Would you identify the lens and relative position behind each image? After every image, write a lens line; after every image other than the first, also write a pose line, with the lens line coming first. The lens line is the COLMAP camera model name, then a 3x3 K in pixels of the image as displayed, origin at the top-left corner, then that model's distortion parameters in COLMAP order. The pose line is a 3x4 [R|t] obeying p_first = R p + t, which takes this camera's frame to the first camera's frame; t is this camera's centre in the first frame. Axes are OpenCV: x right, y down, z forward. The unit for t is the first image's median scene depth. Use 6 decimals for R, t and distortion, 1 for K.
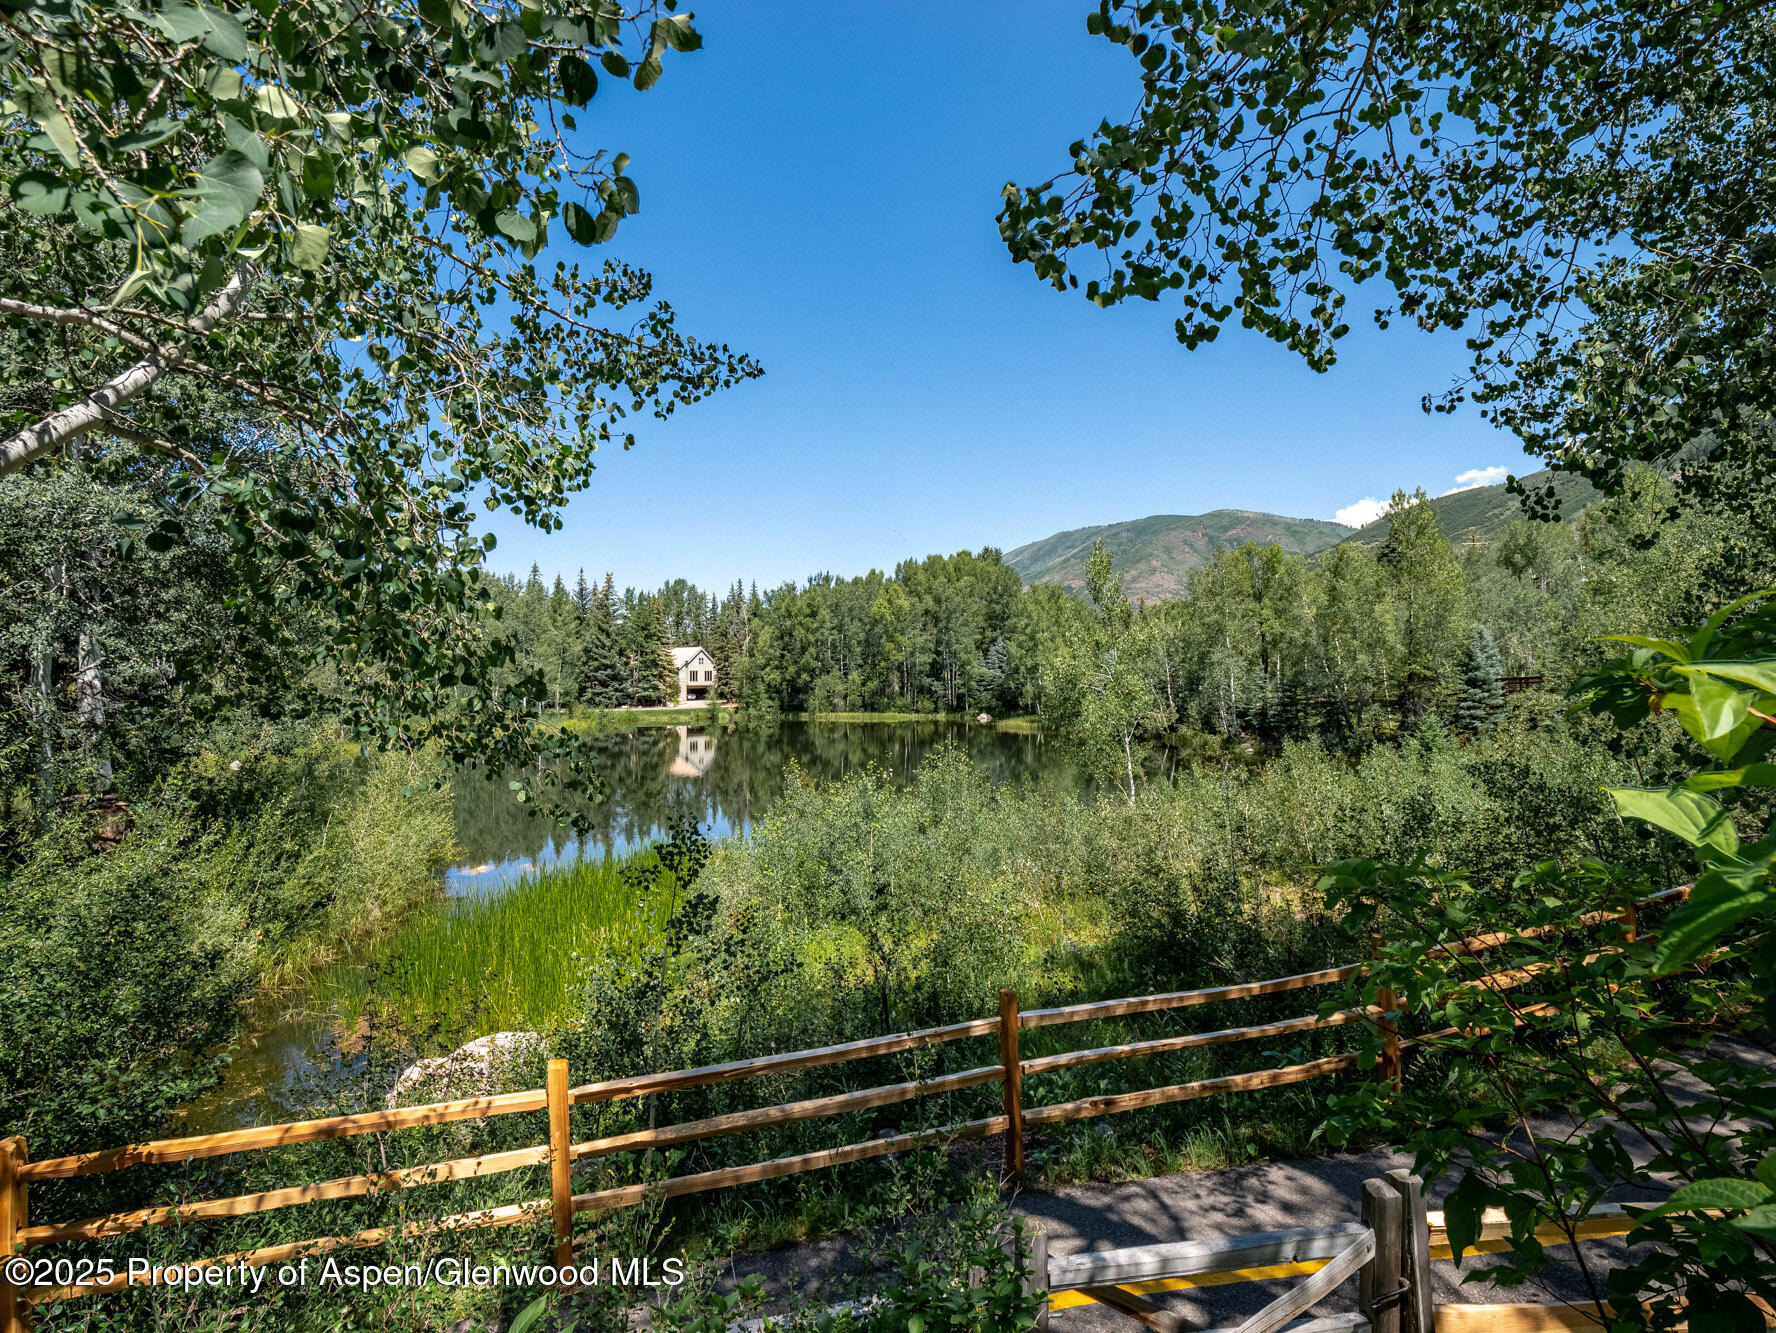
lens RADIAL K [[849.0, 0, 897.7], [0, 849.0, 674.9], [0, 0, 1]] dist [0.003578, 0.002149]
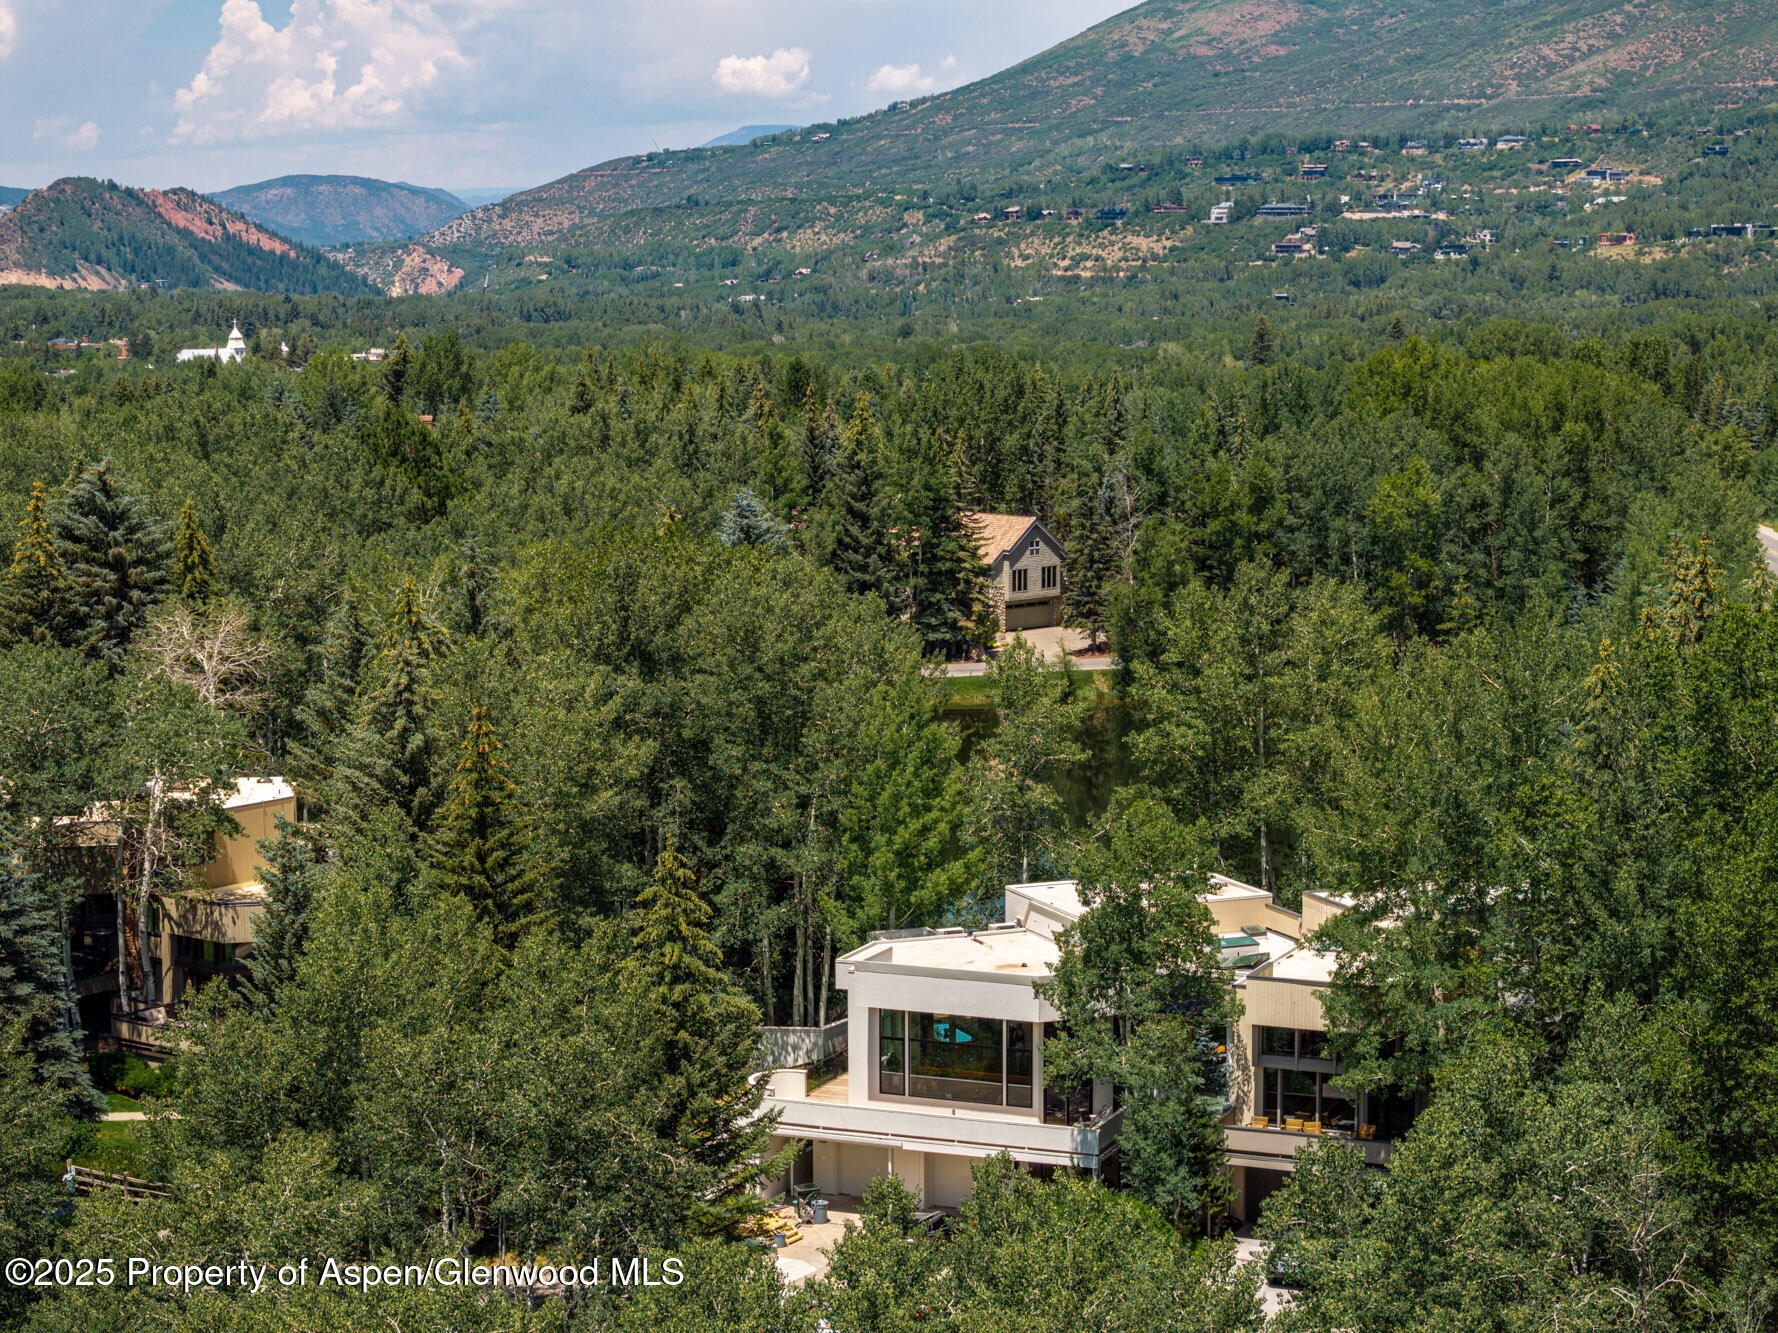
lens RADIAL K [[3541.9, 0, 890.2], [0, 3541.9, 666.2], [0, 0, 1]] dist [-0.049869, 0.000000]
pose [[0.971304, 0.033325, -0.235495, 0.609915], [-0.001428, 0.990935, 0.134338, -0.839413], [0.237837, -0.130147, 0.962546, -3.600703]]
